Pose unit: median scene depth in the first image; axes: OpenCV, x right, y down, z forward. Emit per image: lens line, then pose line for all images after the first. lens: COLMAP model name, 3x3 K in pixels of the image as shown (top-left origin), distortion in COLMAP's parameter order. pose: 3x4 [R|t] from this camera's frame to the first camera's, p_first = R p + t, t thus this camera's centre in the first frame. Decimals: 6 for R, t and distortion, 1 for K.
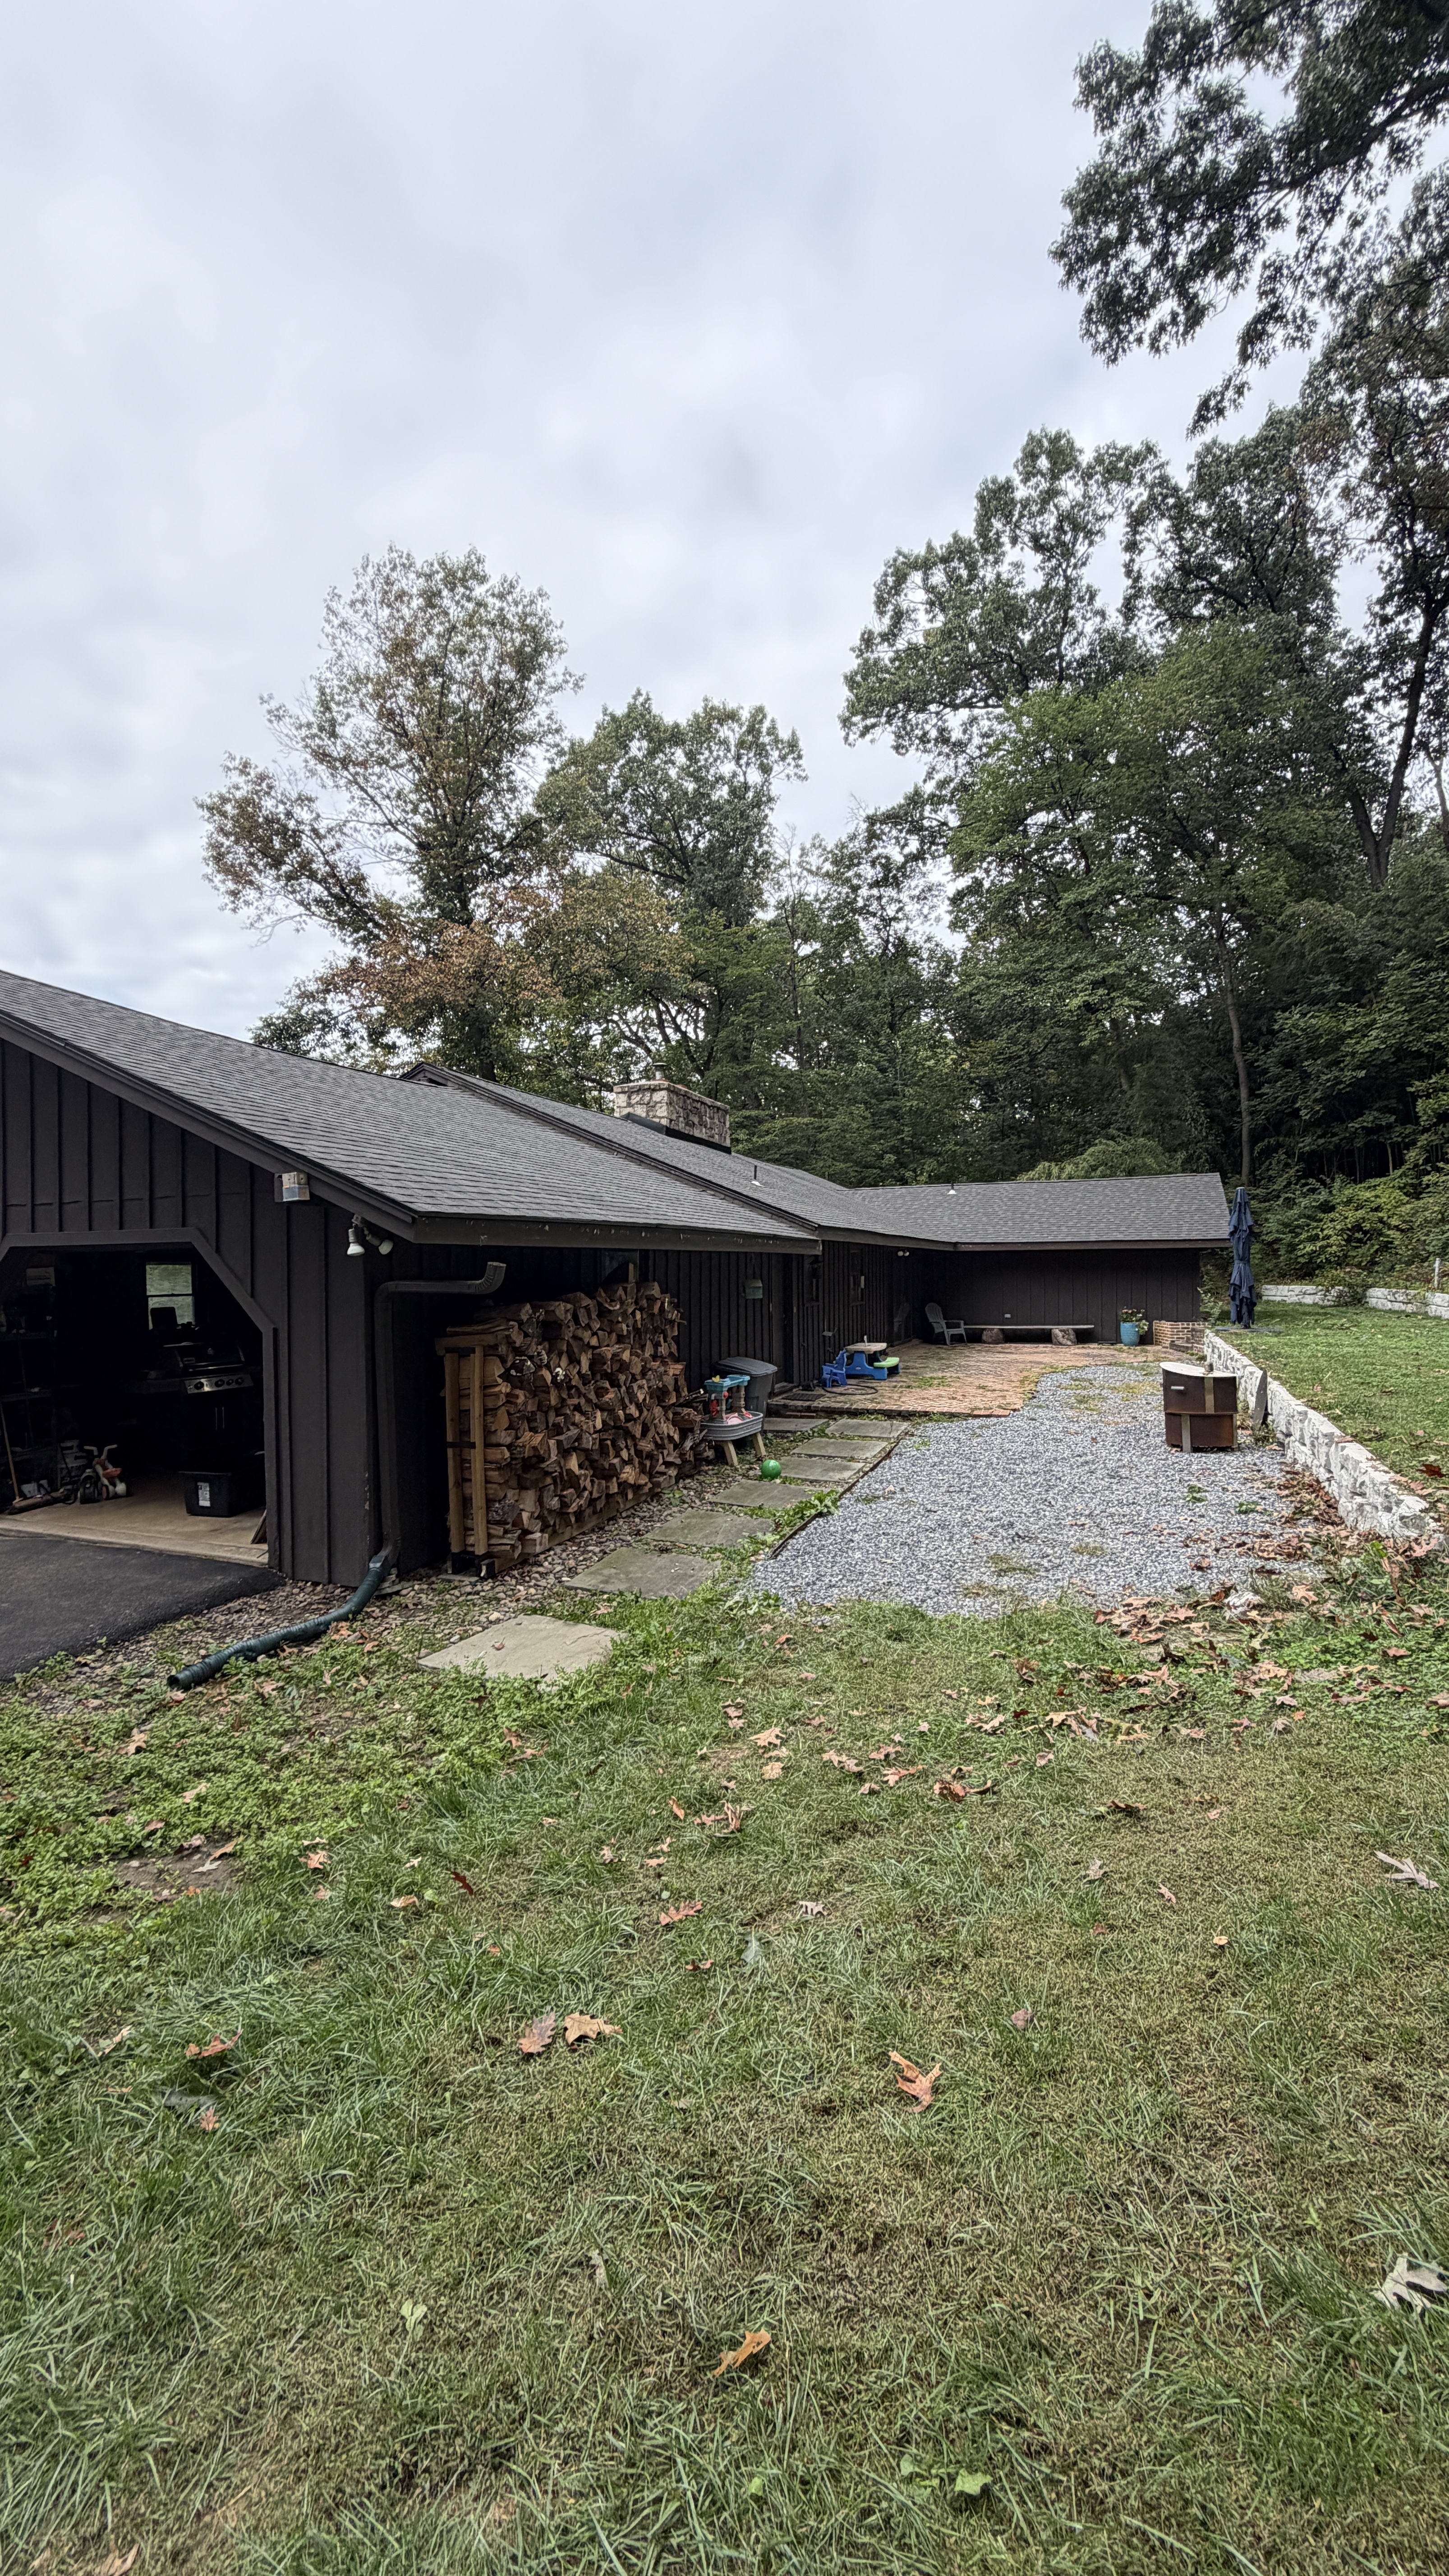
lens RADIAL K [[1021.5, 0, 713.0], [0, 1021.5, 1269.1], [0, 0, 1]] dist [0.001450, -0.000304]
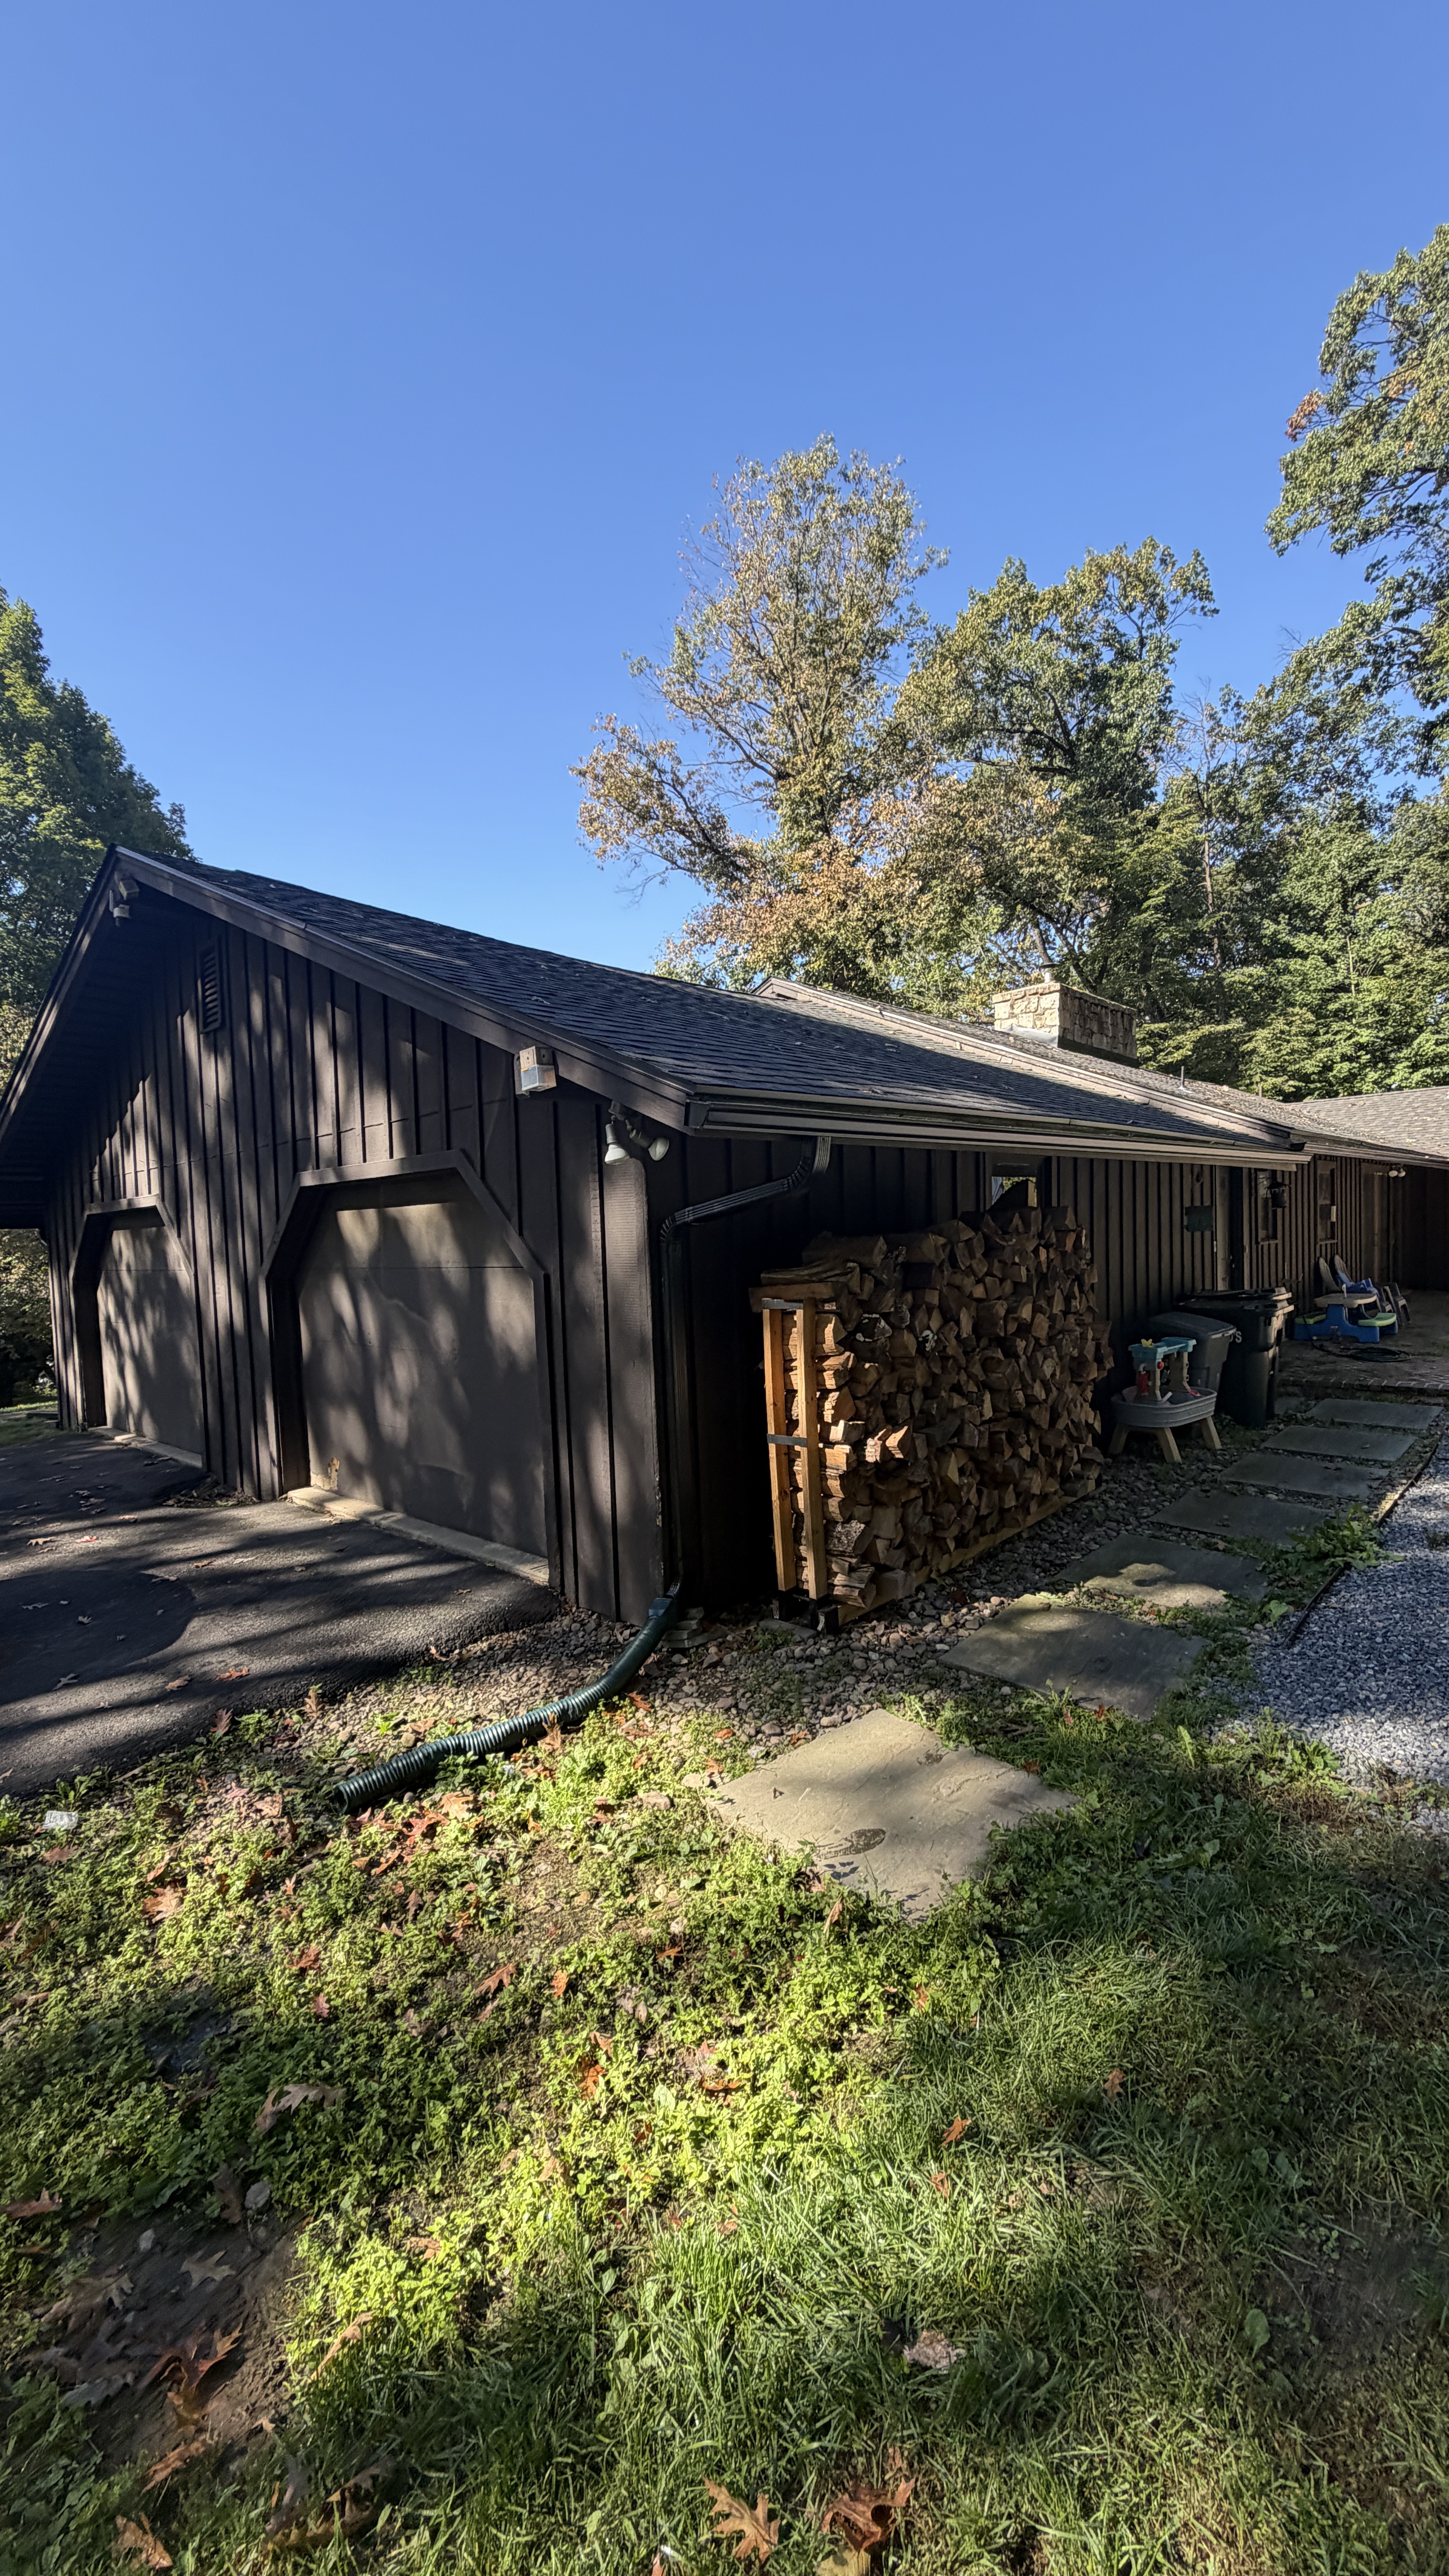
lens RADIAL K [[1021.5, 0, 713.0], [0, 1021.5, 1269.1], [0, 0, 1]] dist [0.001450, -0.000304]
pose [[0.935050, -0.008017, -0.354426, -0.038112], [0.024822, 0.998771, 0.042896, 0.020627], [0.353647, -0.048907, 0.934100, 0.279905]]
